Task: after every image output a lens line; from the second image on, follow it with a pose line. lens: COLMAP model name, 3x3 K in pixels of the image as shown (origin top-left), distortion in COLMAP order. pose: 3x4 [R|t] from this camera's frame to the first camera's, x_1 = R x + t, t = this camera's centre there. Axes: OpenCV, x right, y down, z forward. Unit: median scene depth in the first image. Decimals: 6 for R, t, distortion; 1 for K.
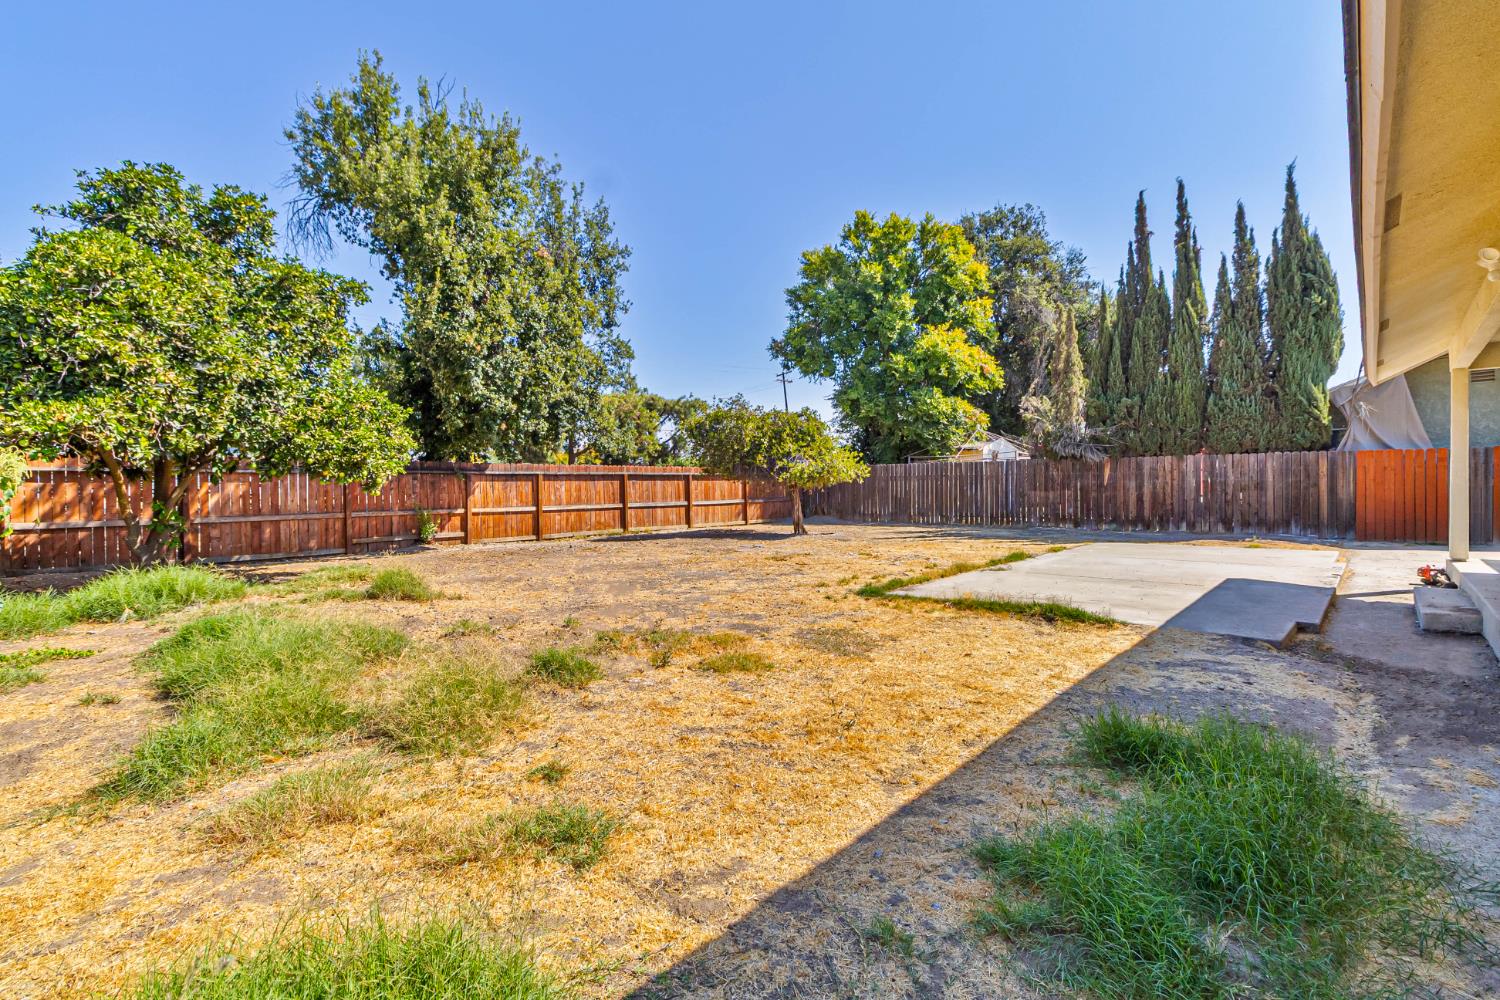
lens RADIAL K [[693.3, 0, 734.2], [0, 693.3, 494.9], [0, 0, 1]] dist [0.001415, 0.000635]
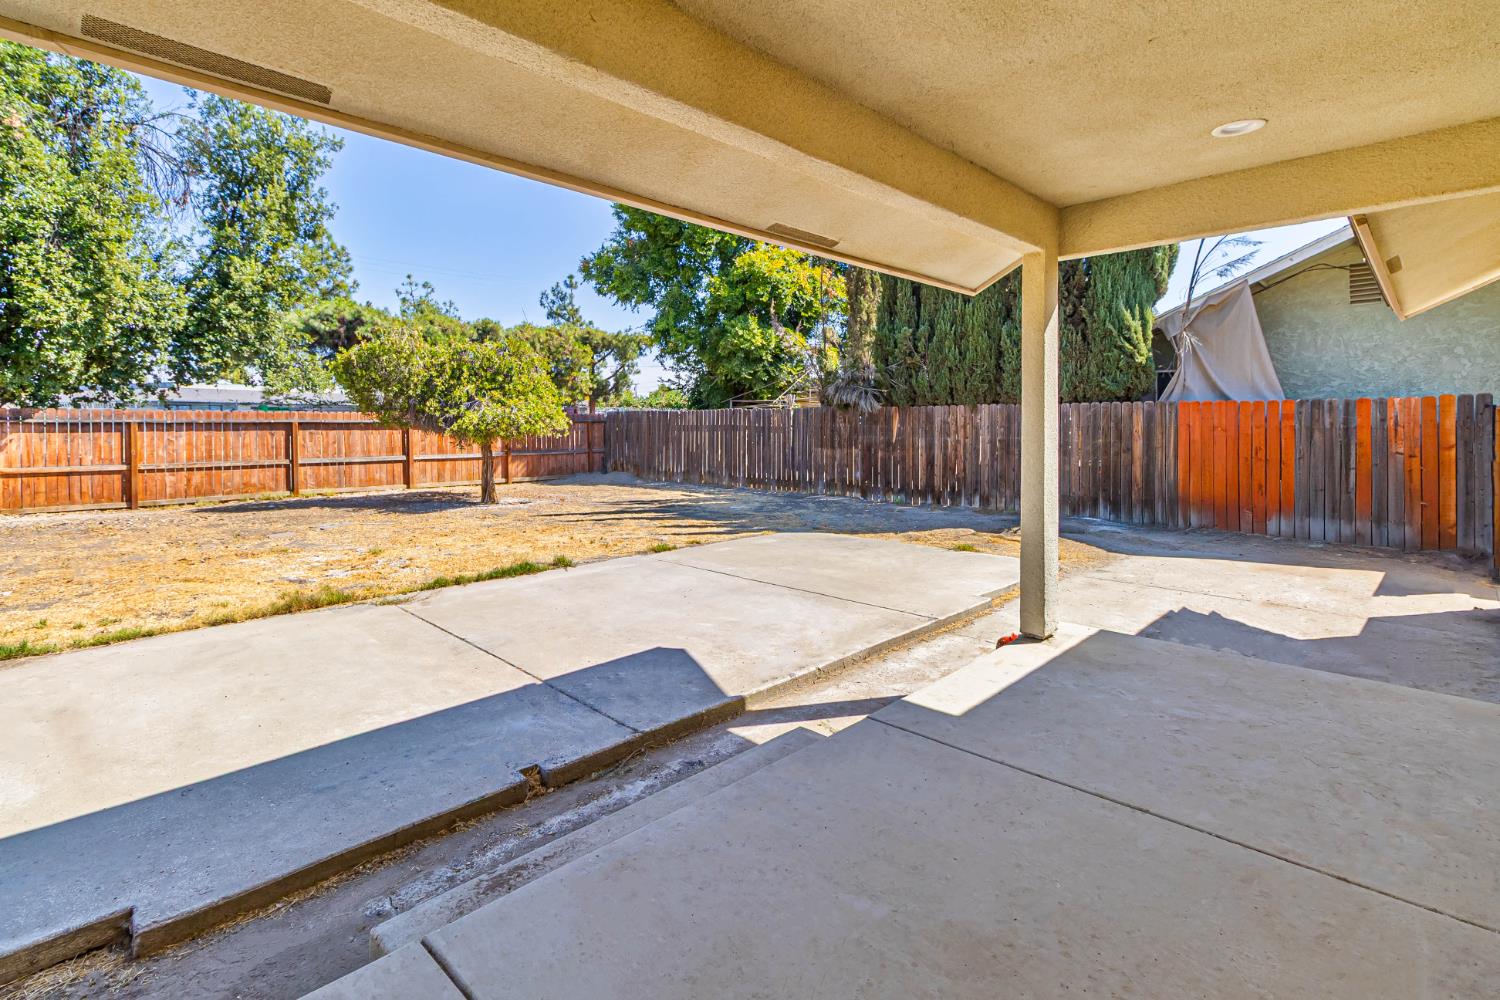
lens RADIAL K [[693.3, 0, 747.4], [0, 693.3, 435.5], [0, 0, 1]] dist [0.001415, 0.000635]
pose [[0.999251, 0.009343, -0.037545, 0.416028], [-0.009100, 0.999937, 0.006637, -0.026155], [0.037605, -0.006290, 0.999273, 0.245106]]
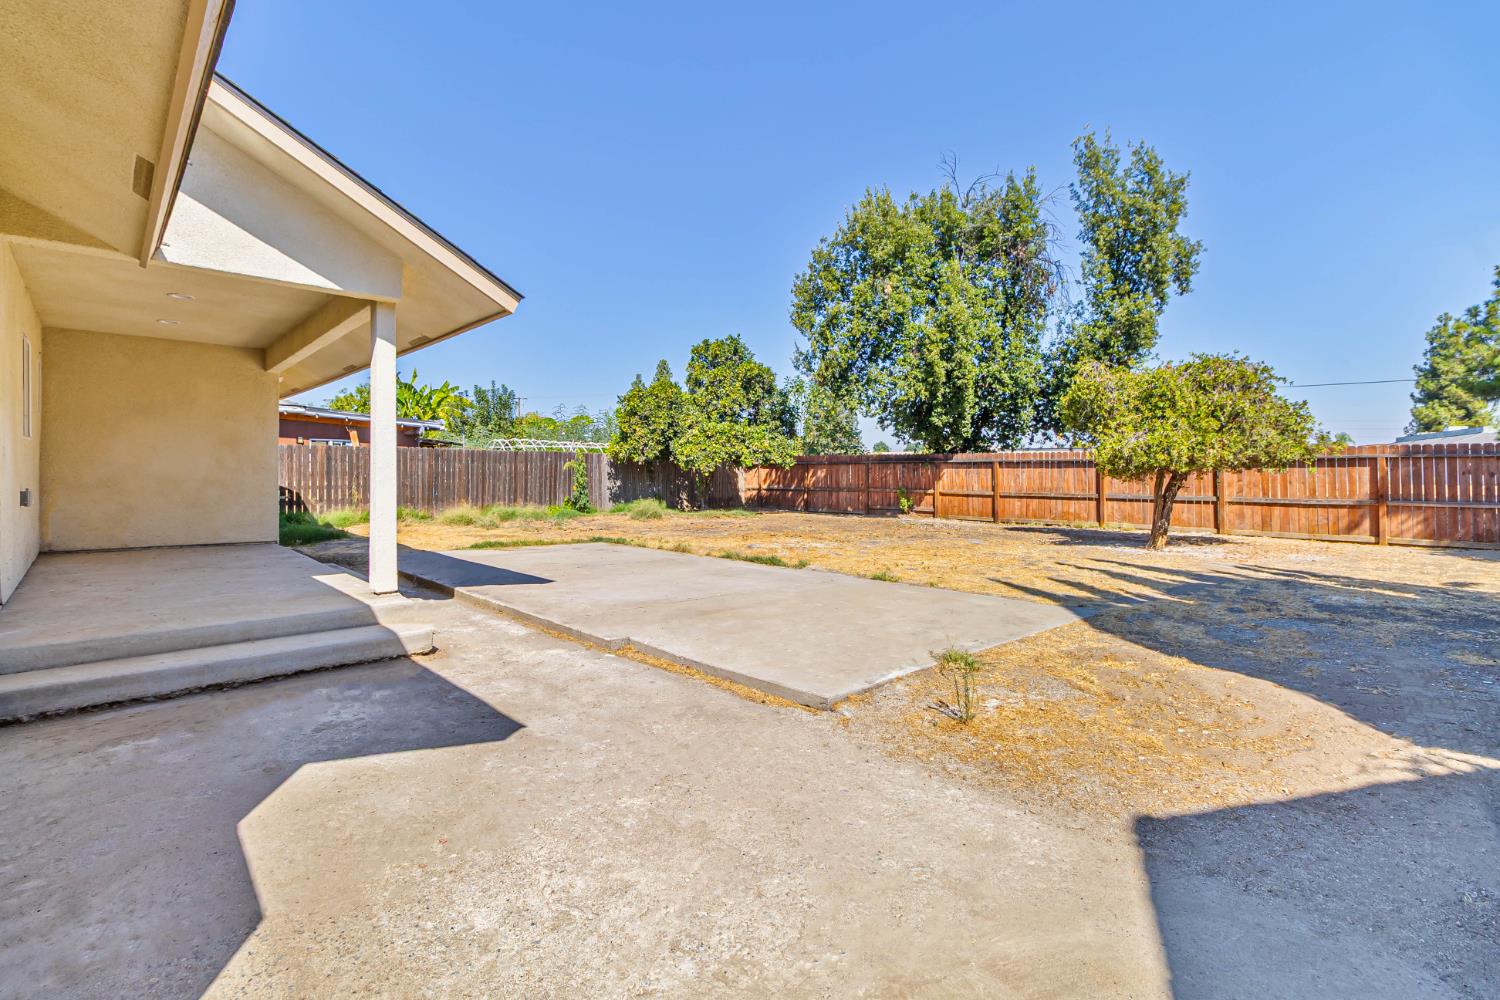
lens RADIAL K [[693.3, 0, 732.6], [0, 693.3, 475.6], [0, 0, 1]] dist [0.001415, 0.000635]
pose [[-0.073243, 0.022354, -0.997064, 0.789237], [-0.004965, 0.999728, 0.022779, -0.029557], [0.997302, 0.006619, -0.073112, 0.647001]]
